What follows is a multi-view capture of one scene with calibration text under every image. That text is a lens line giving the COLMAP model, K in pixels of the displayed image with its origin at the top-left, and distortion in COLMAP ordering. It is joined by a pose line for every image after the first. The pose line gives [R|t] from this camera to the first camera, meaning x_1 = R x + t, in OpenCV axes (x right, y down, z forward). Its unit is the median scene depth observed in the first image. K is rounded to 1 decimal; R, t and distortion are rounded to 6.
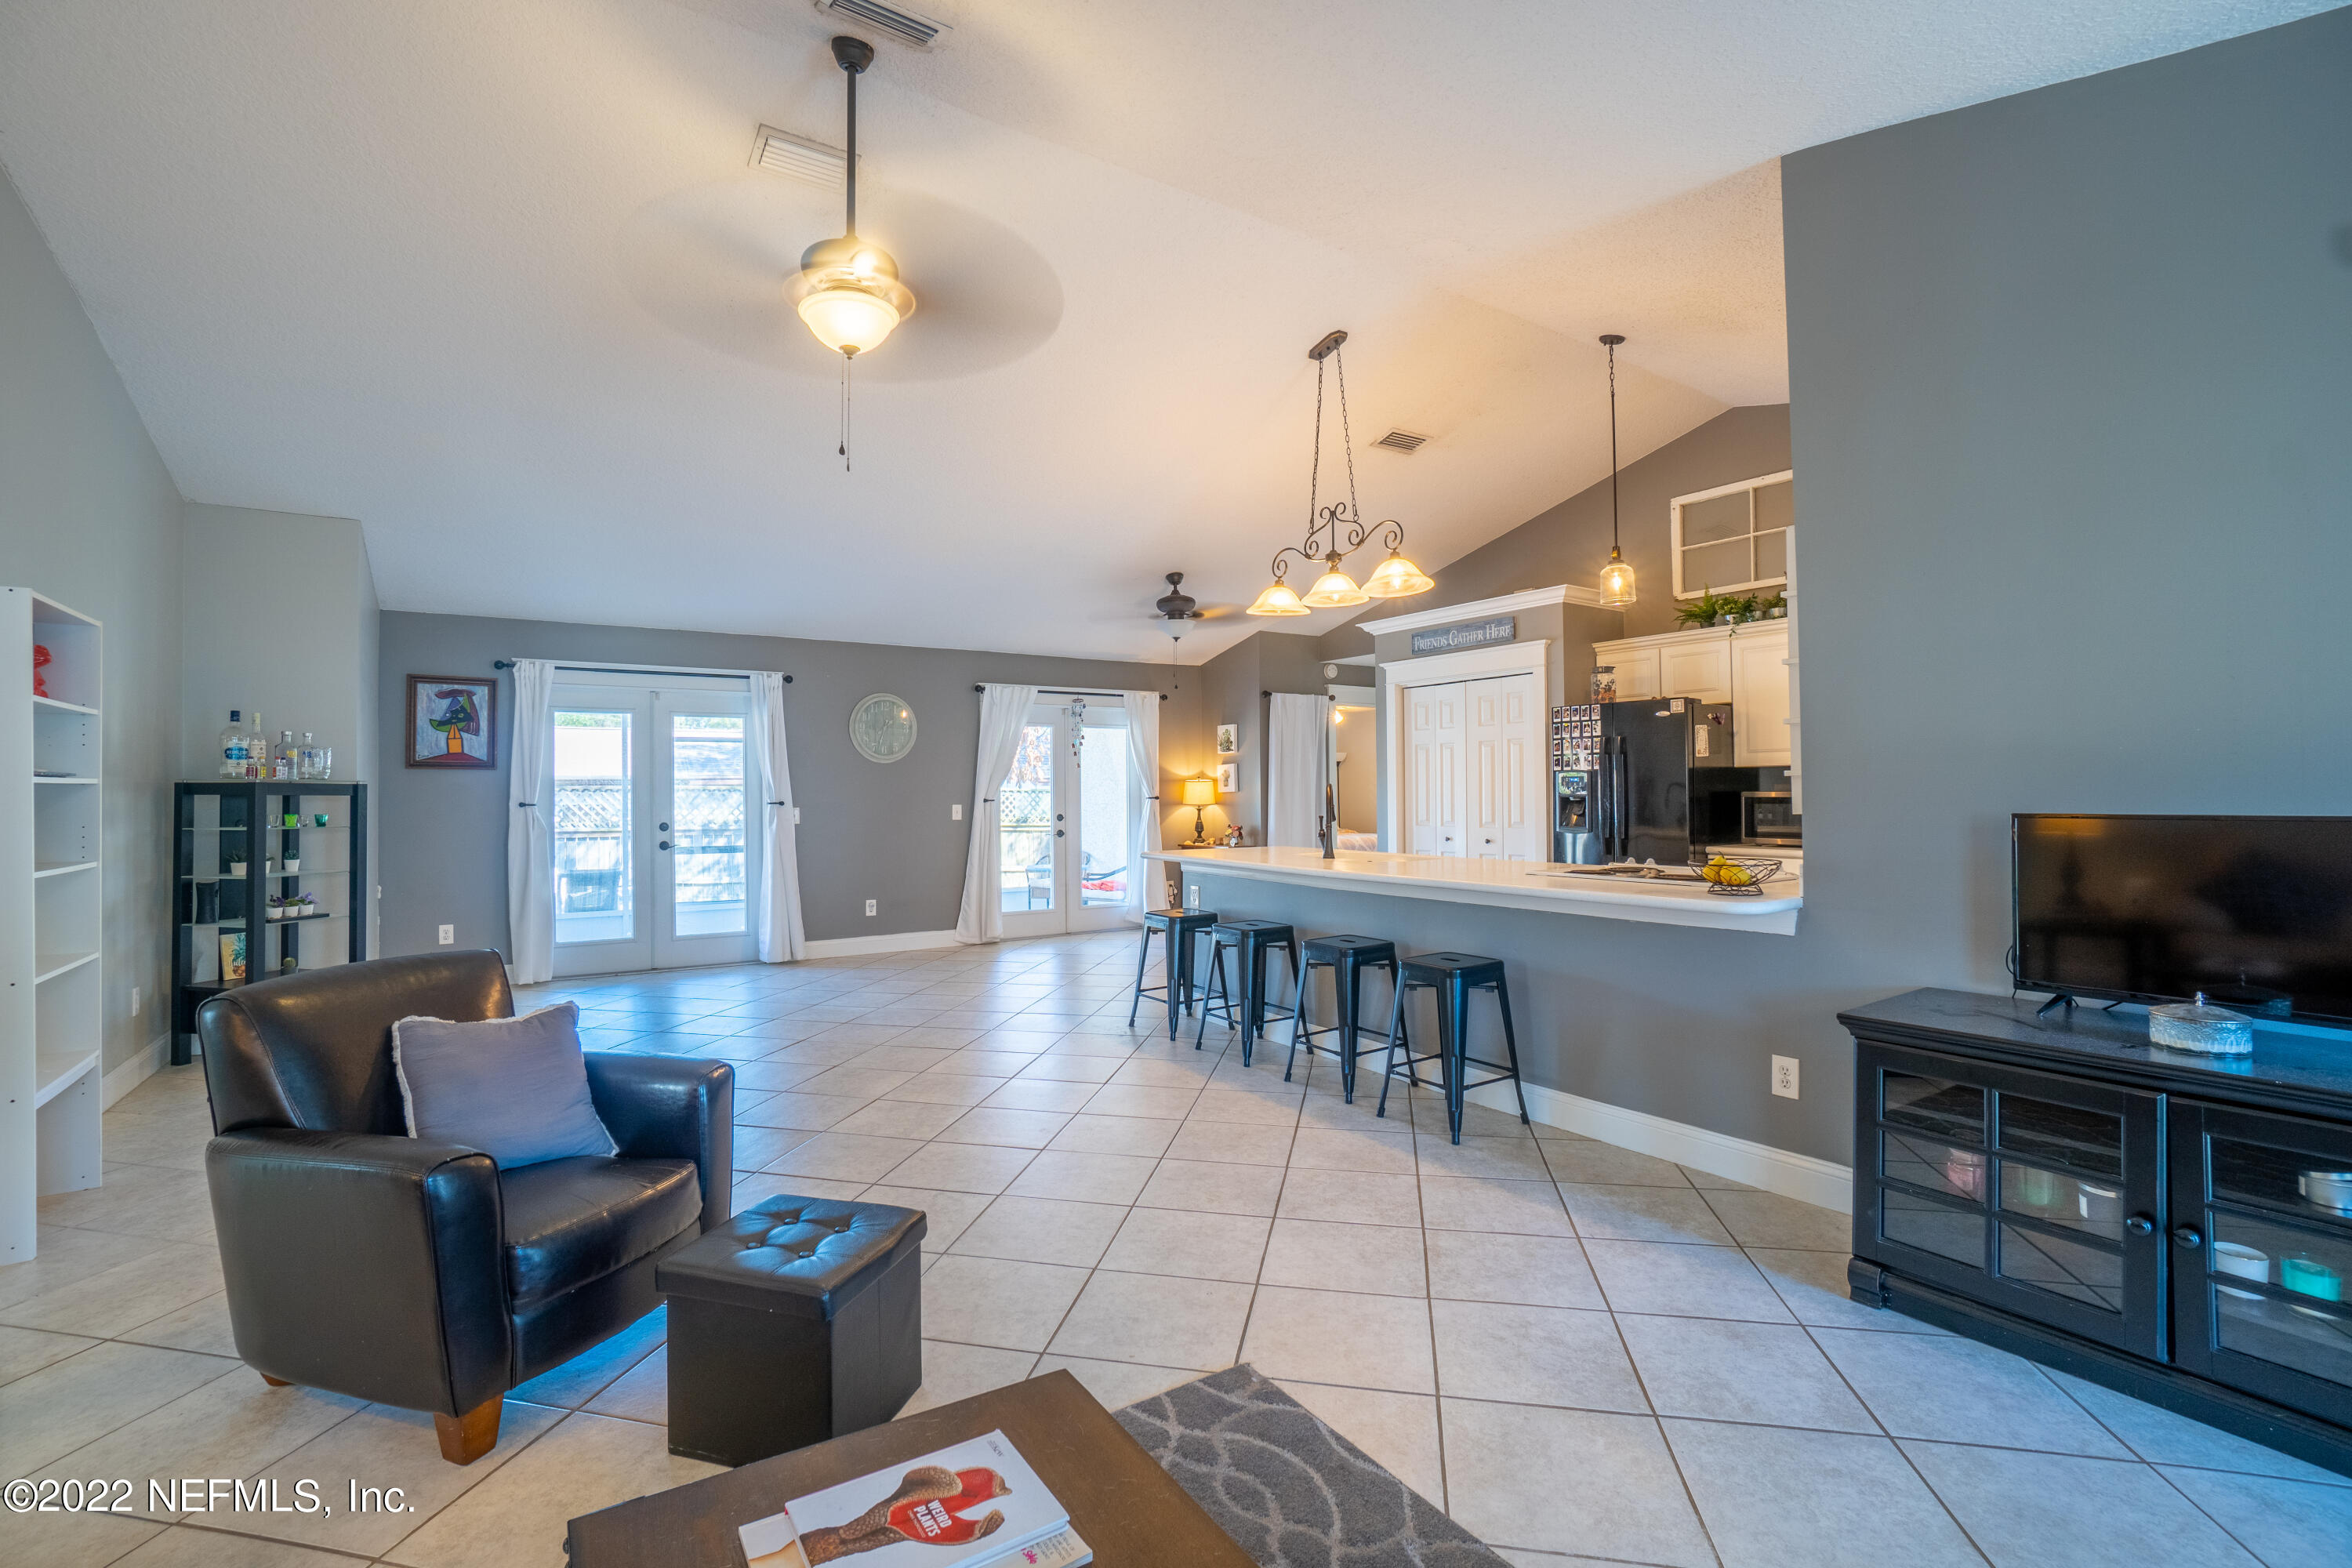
lens RADIAL K [[1053.1, 0, 1149.4], [0, 1053.1, 781.1], [0, 0, 1]] dist [-0.053909, 0.017824]
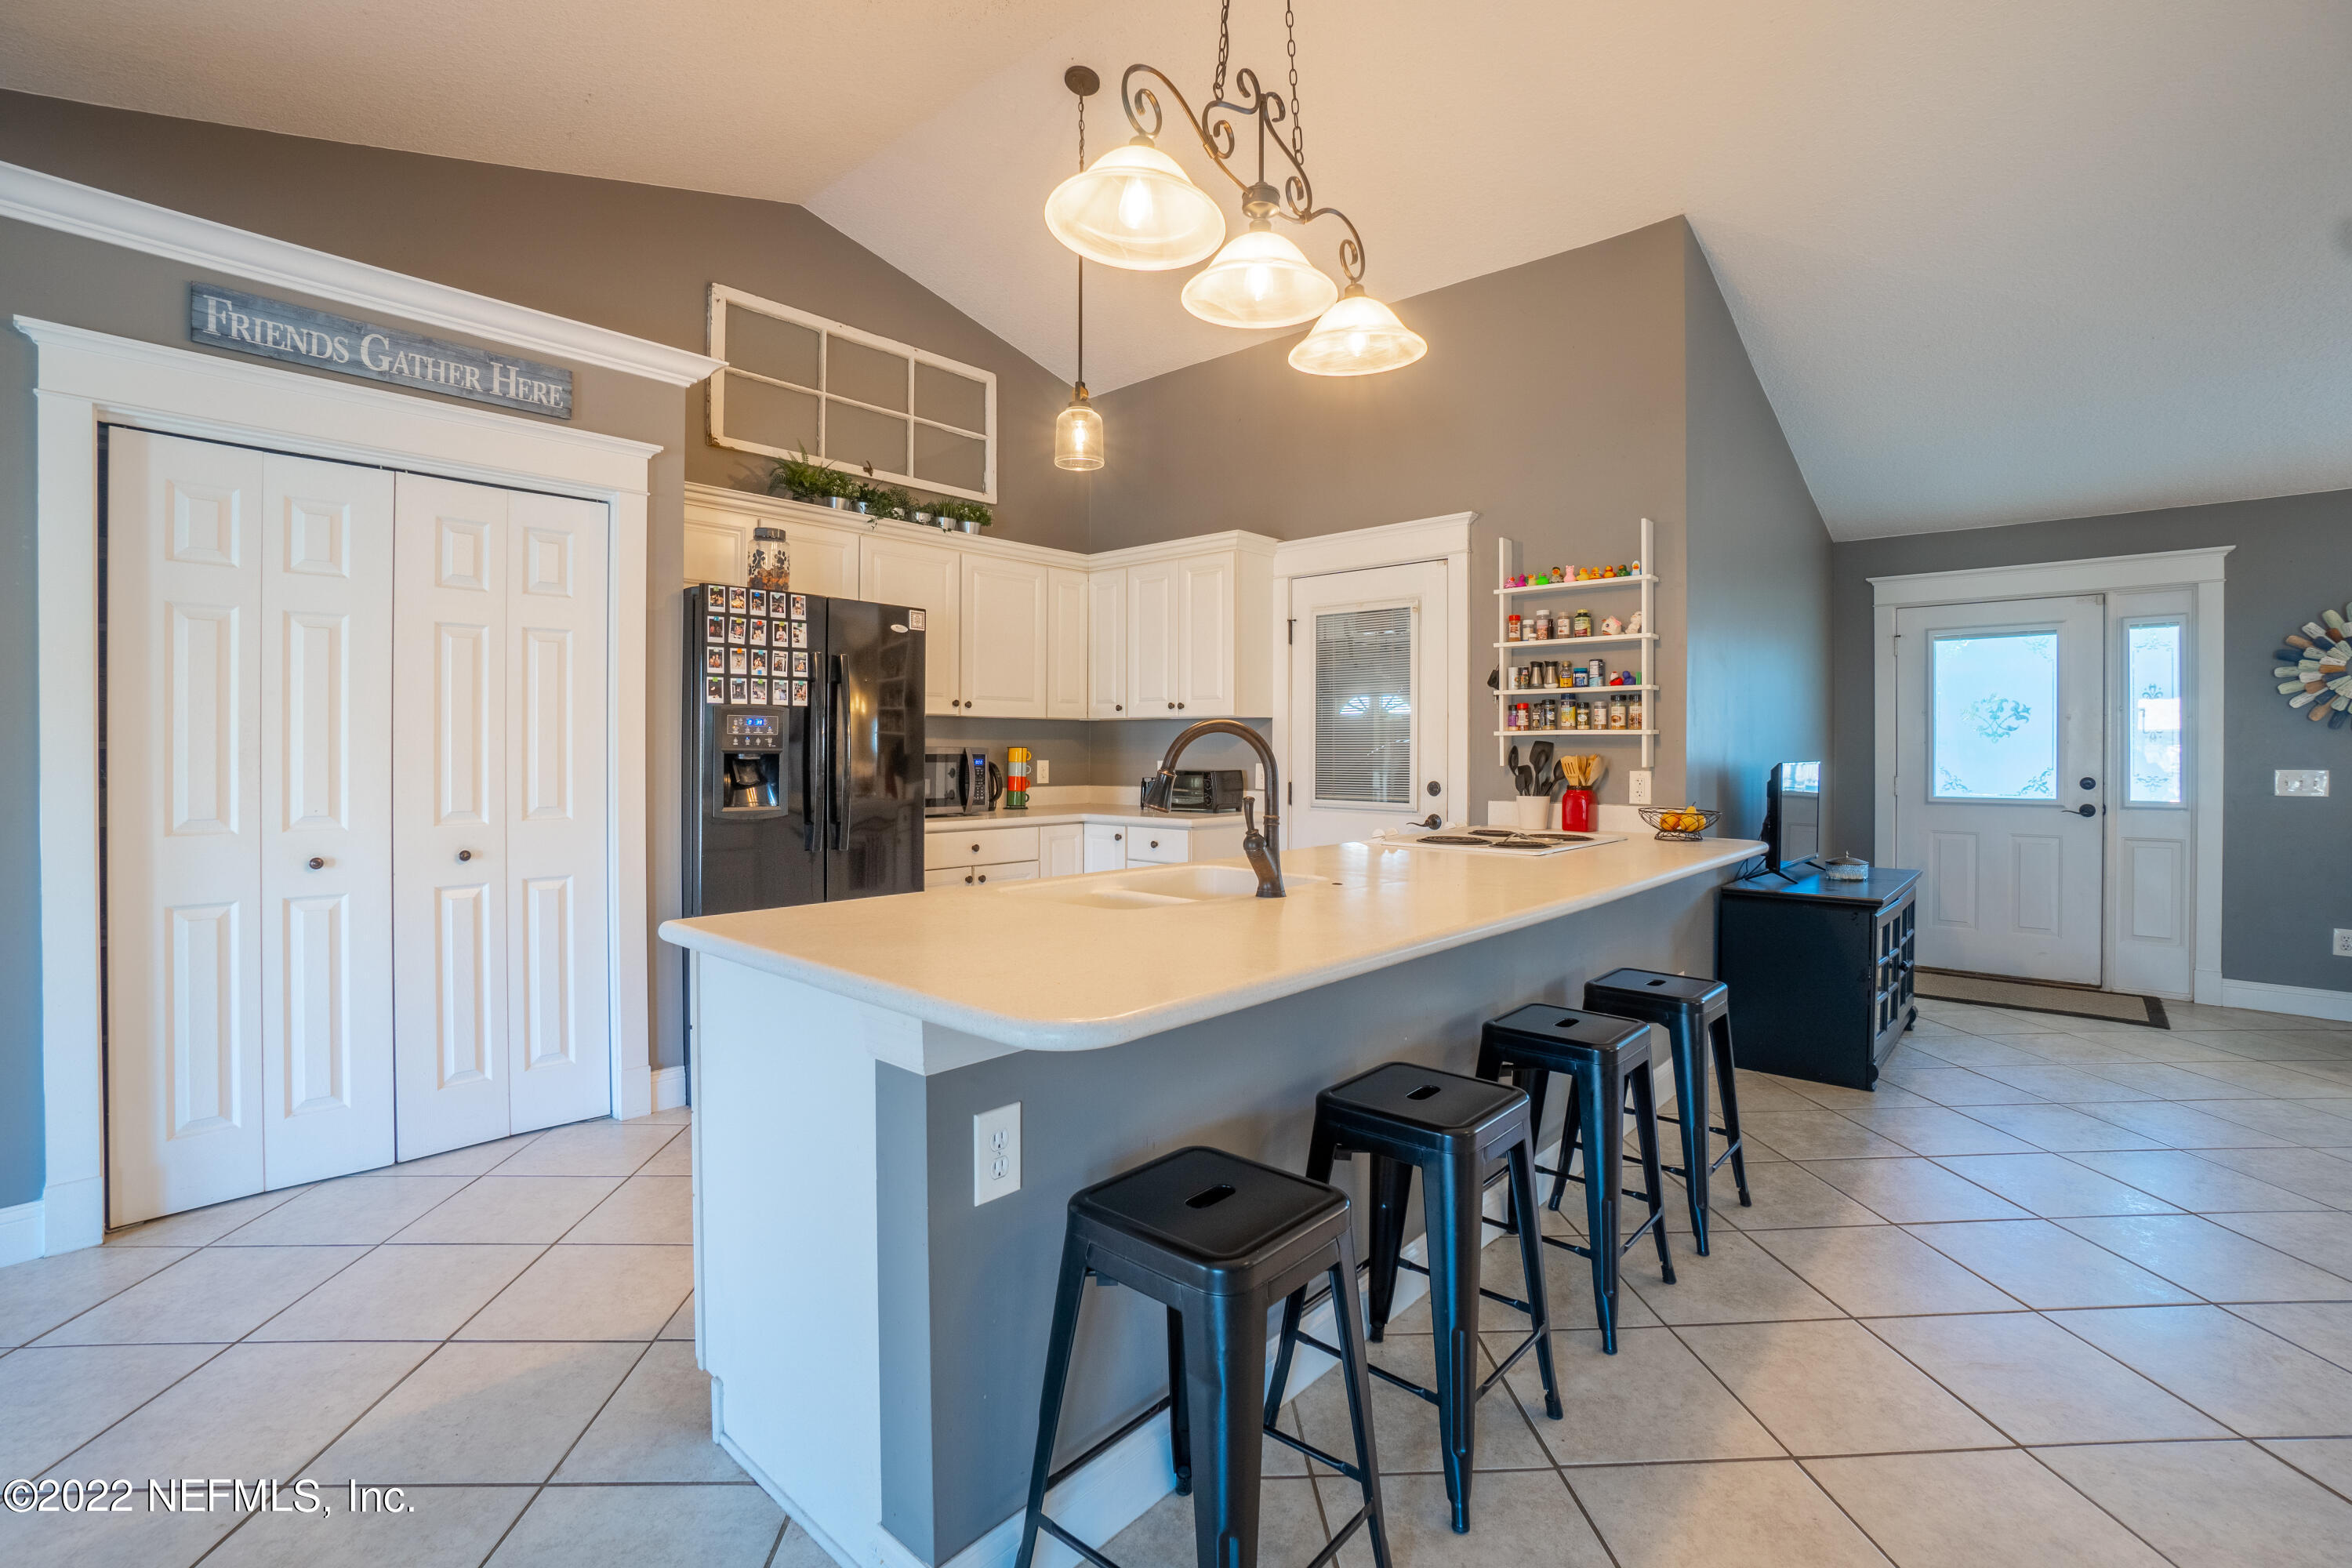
lens RADIAL K [[1084.3, 0, 1148.0], [0, 1084.3, 756.6], [0, 0, 1]] dist [-0.072822, 0.027520]
pose [[-0.270348, -0.001380, 0.962762, -0.181111], [-0.013480, 0.999906, -0.002352, 0.014211], [-0.962668, -0.013614, -0.270341, 0.887366]]
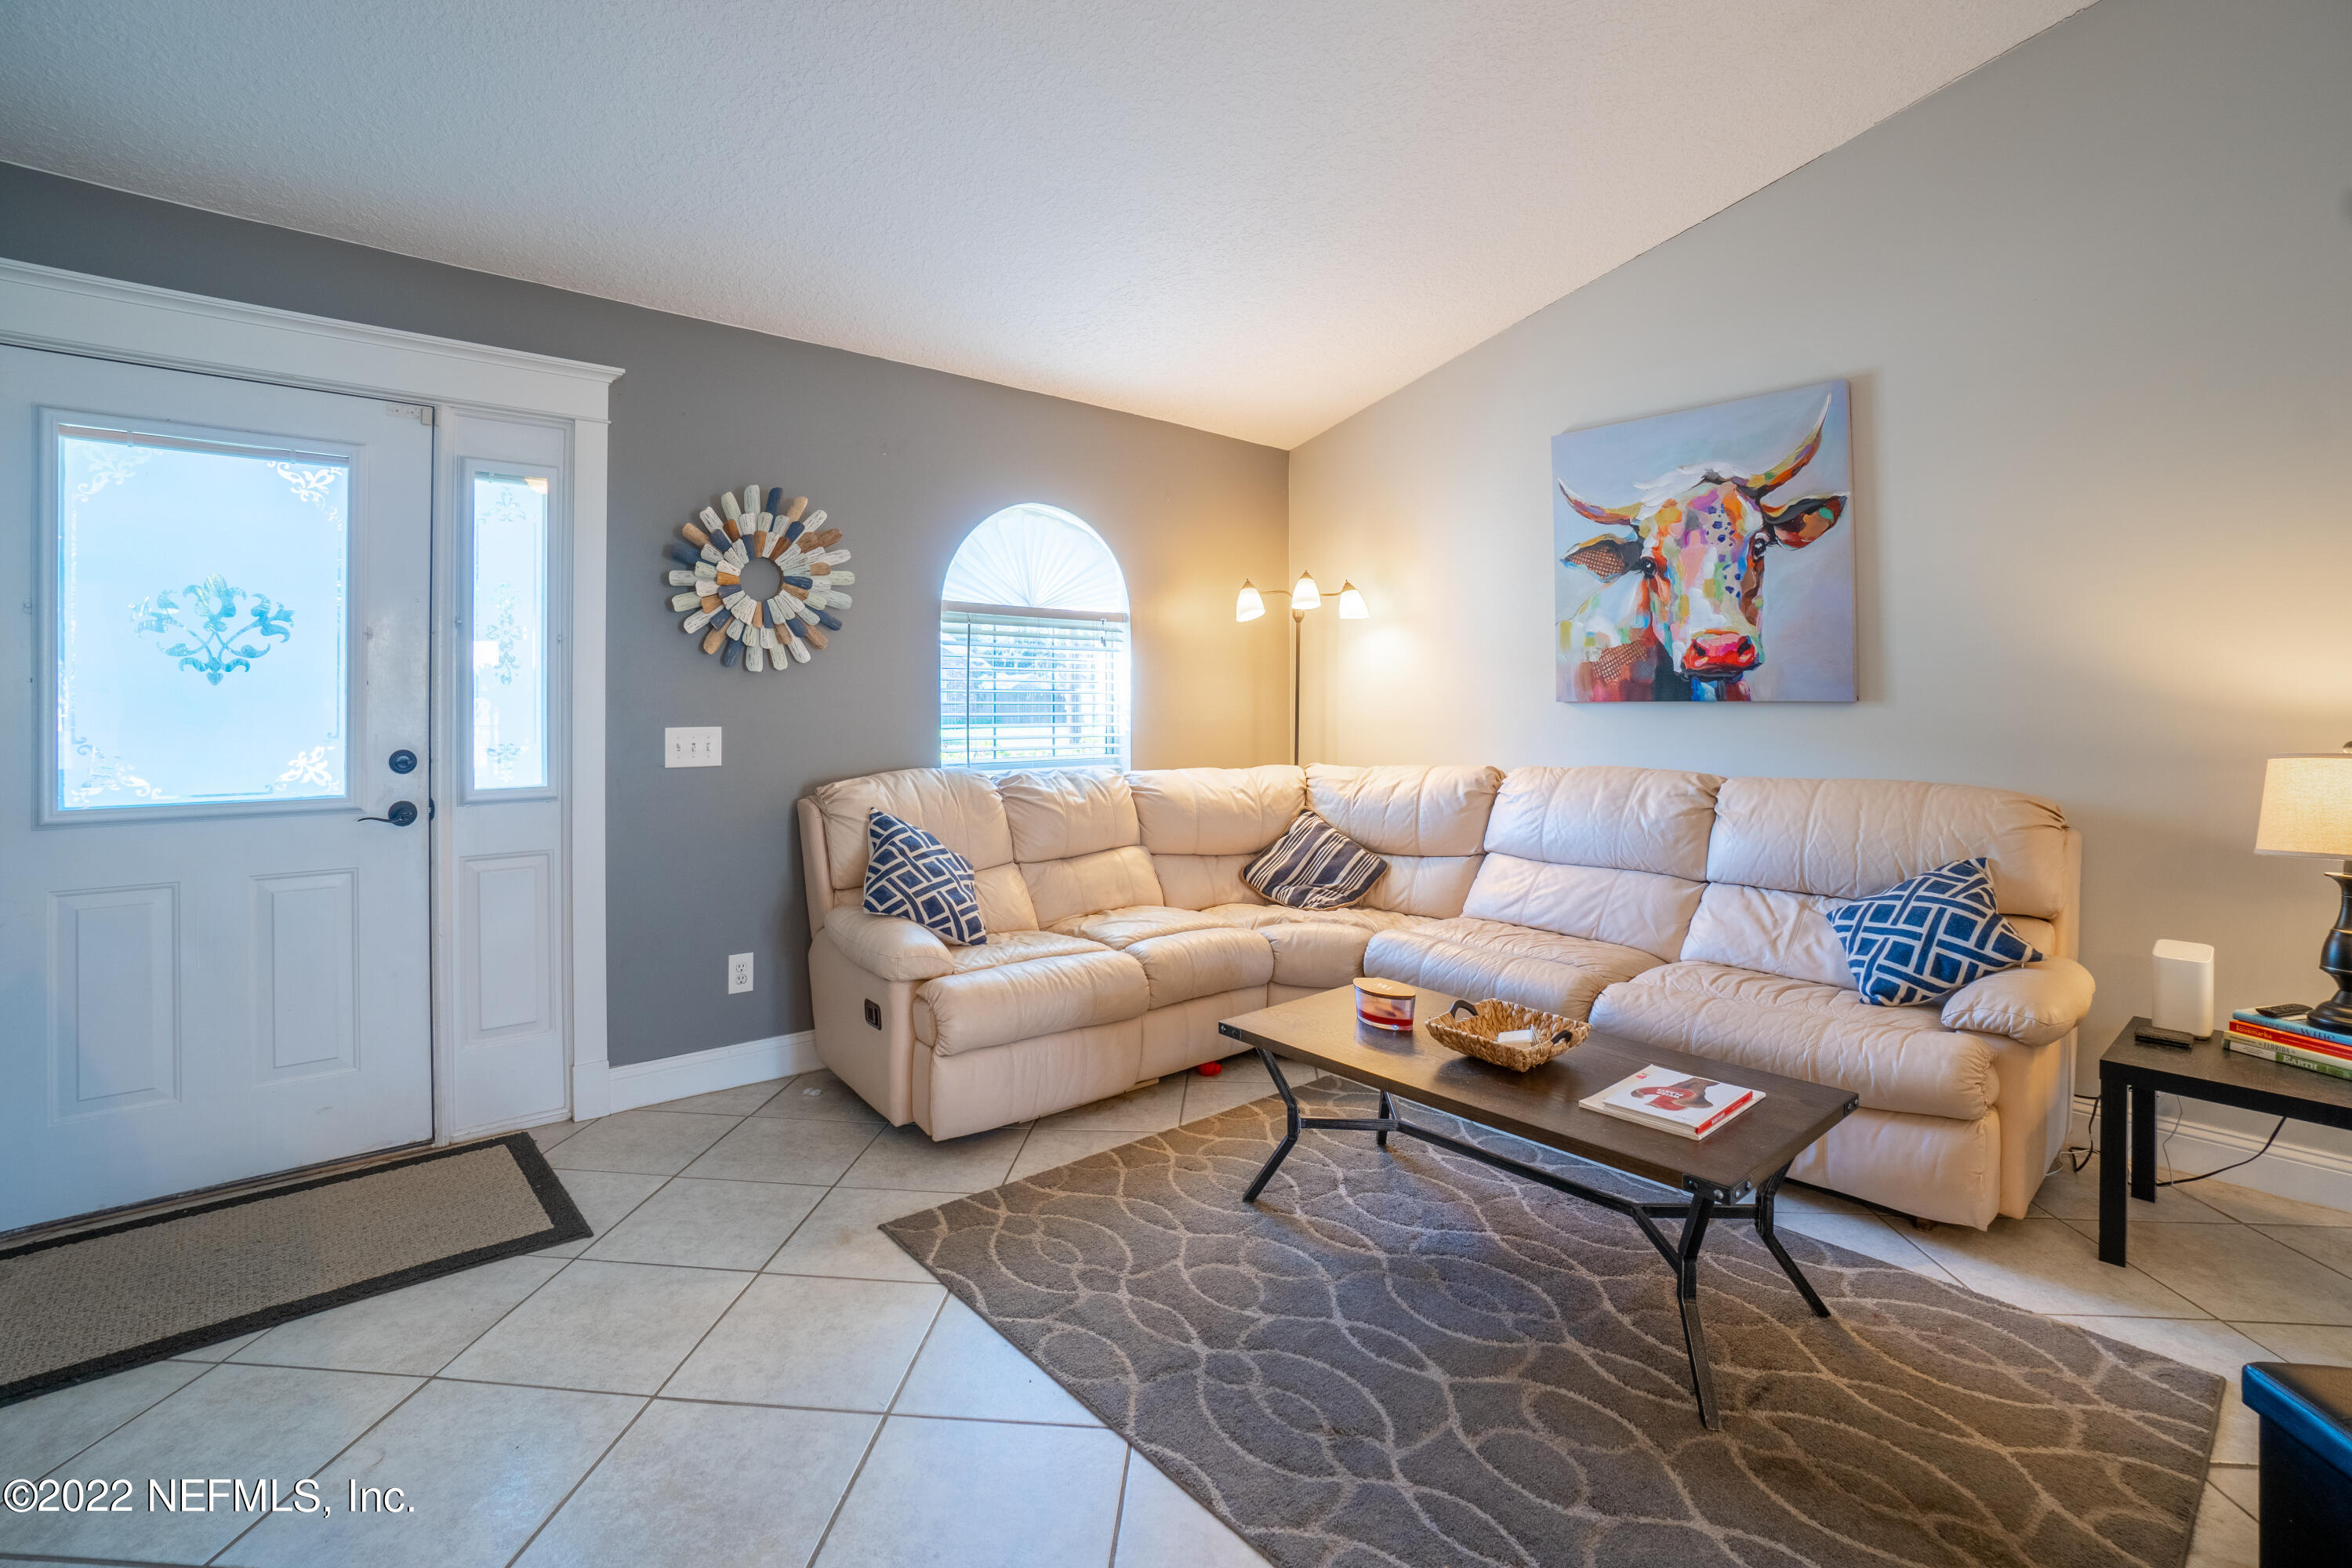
lens RADIAL K [[1064.8, 0, 1171.4], [0, 1064.8, 690.7], [0, 0, 1]] dist [-0.068060, 0.022824]
pose [[-0.987021, 0.003471, -0.160554, 0.151497], [0.006593, 0.999799, -0.018921, 0.004624], [0.160456, -0.019734, -0.986846, 0.439026]]
